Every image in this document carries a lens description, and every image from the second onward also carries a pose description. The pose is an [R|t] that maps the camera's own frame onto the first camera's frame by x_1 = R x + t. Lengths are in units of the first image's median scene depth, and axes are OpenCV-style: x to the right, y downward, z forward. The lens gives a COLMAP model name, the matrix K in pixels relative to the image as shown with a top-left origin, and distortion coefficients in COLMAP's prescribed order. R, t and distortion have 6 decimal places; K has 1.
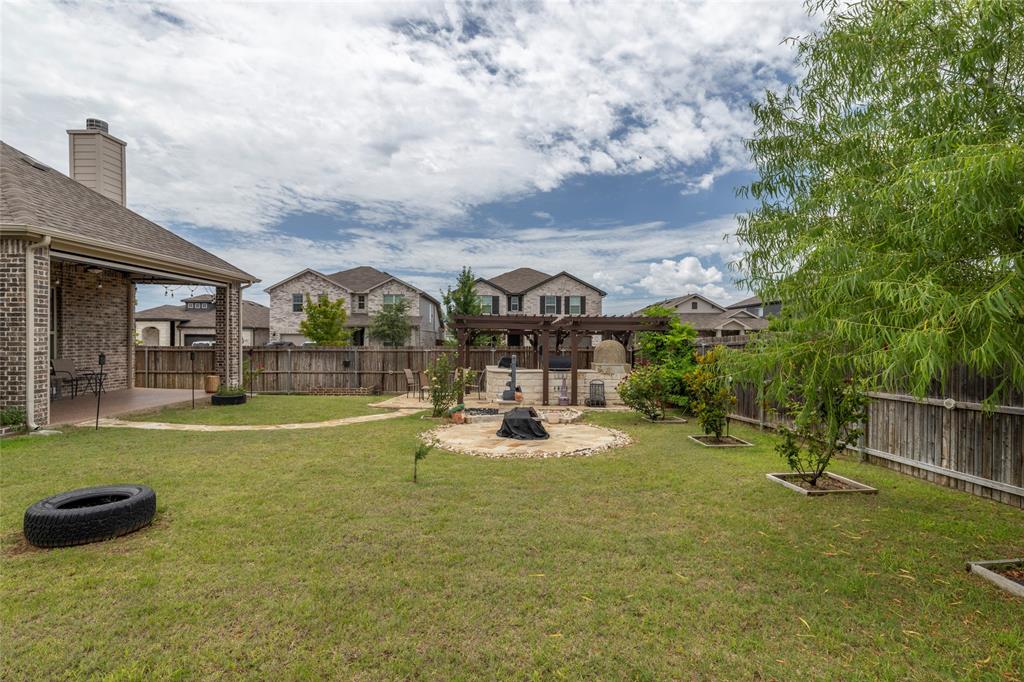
lens RADIAL K [[479.6, 0, 508.5], [0, 479.6, 342.2], [0, 0, 1]] dist [-0.004518, 0.000678]
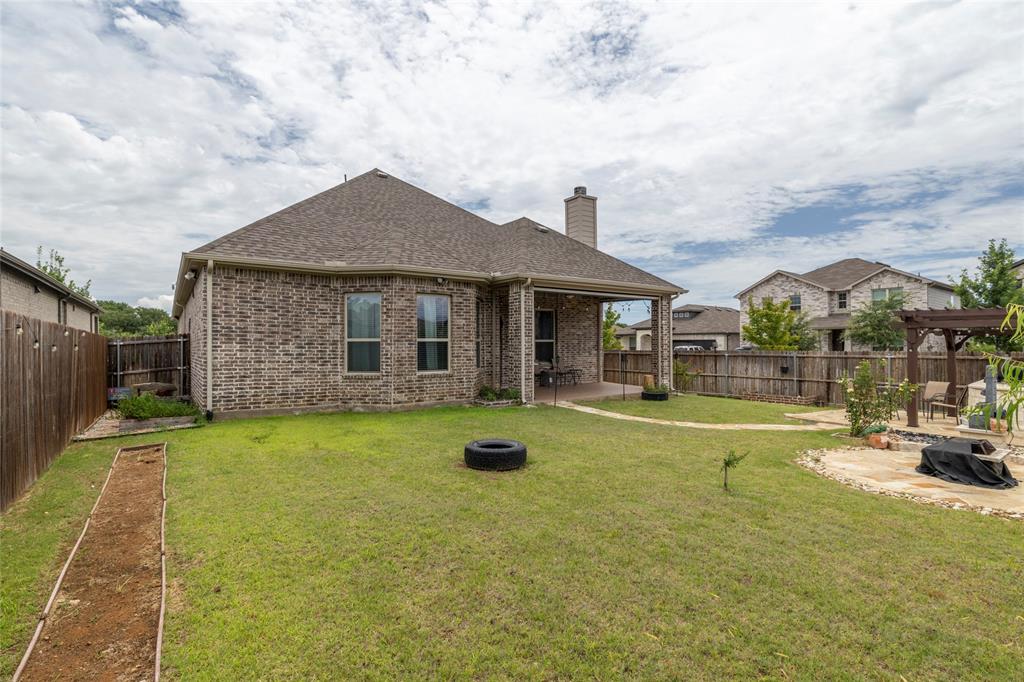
lens RADIAL K [[479.6, 0, 517.9], [0, 479.6, 343.4], [0, 0, 1]] dist [-0.004518, 0.000678]
pose [[0.592857, -0.007485, -0.805273, 0.149585], [0.002191, 0.999968, -0.007681, -0.000348], [0.805305, 0.002790, 0.592854, 0.033068]]
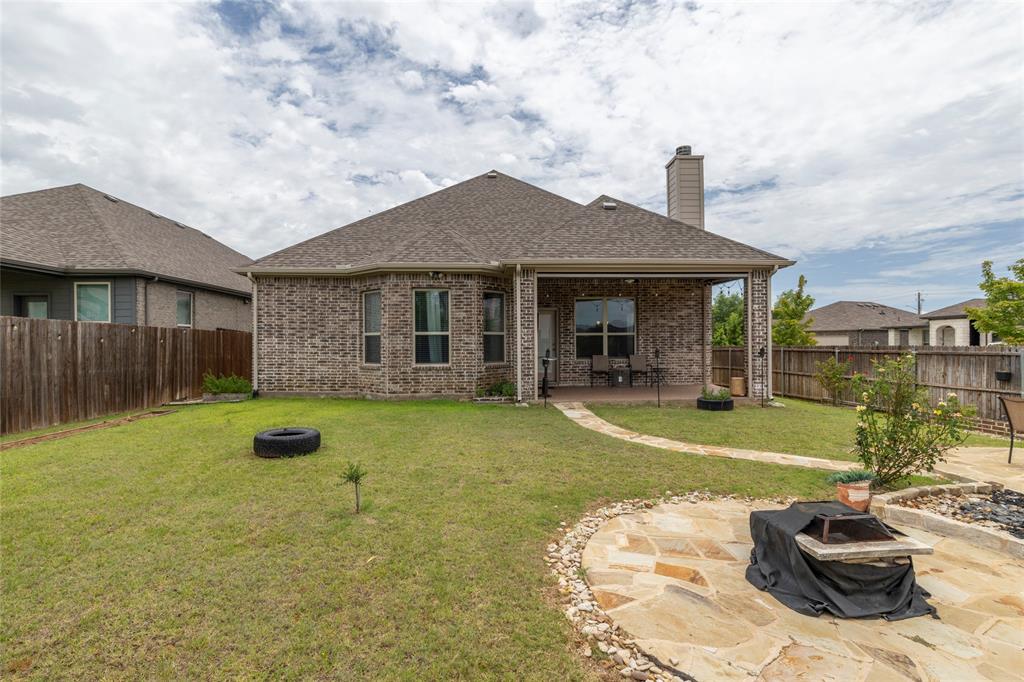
lens RADIAL K [[479.6, 0, 524.9], [0, 479.6, 329.2], [0, 0, 1]] dist [-0.004518, 0.000678]
pose [[0.080434, -0.032602, -0.996227, 0.255245], [0.001511, 0.999468, -0.032586, 0.008255], [0.996759, 0.001116, 0.080441, 0.532536]]
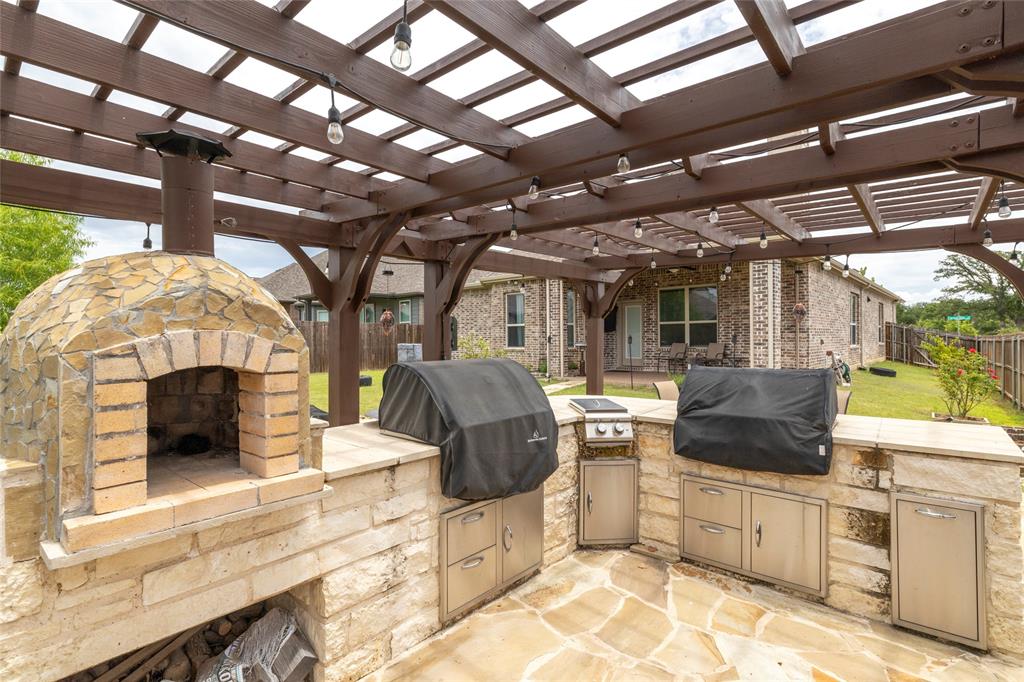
lens RADIAL K [[479.6, 0, 518.4], [0, 479.6, 338.9], [0, 0, 1]] dist [-0.004518, 0.000678]
pose [[-0.672127, 0.003602, -0.740427, 0.258189], [0.001738, 0.999993, 0.003288, 0.017969], [0.740433, 0.000923, -0.672129, 1.267268]]
